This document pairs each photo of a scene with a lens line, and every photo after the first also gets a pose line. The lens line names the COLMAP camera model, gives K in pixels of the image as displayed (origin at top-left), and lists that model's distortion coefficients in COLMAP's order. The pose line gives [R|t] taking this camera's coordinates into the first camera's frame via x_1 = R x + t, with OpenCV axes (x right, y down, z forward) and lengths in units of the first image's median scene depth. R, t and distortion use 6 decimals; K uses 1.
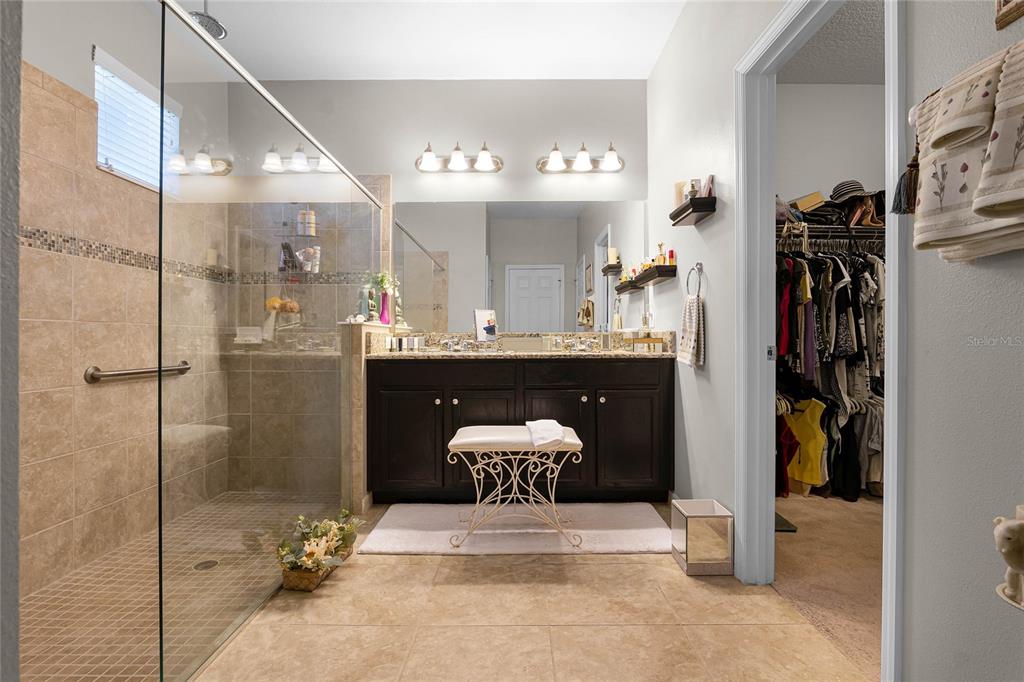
lens RADIAL K [[473.0, 0, 510.7], [0, 473.0, 334.6], [0, 0, 1]] dist [-0.020649, 0.000430]
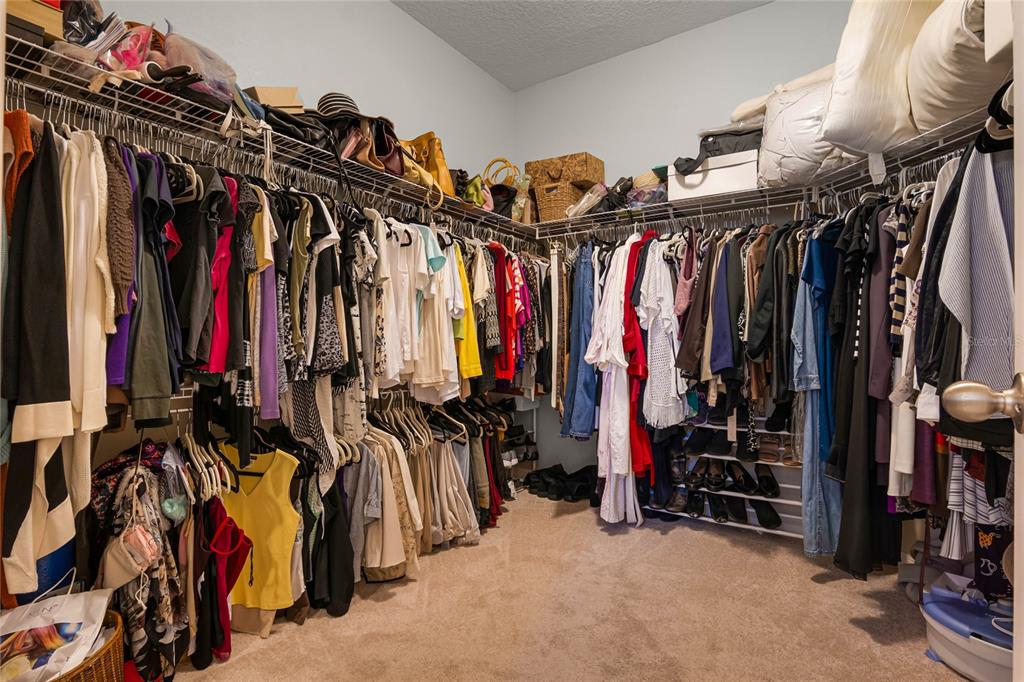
lens RADIAL K [[473.0, 0, 513.1], [0, 473.0, 338.6], [0, 0, 1]] dist [-0.020649, 0.000430]
pose [[0.562521, 0.003815, 0.826774, 0.353504], [-0.007170, 0.999974, 0.000264, 0.005572], [-0.826752, -0.006076, 0.562534, 0.477172]]
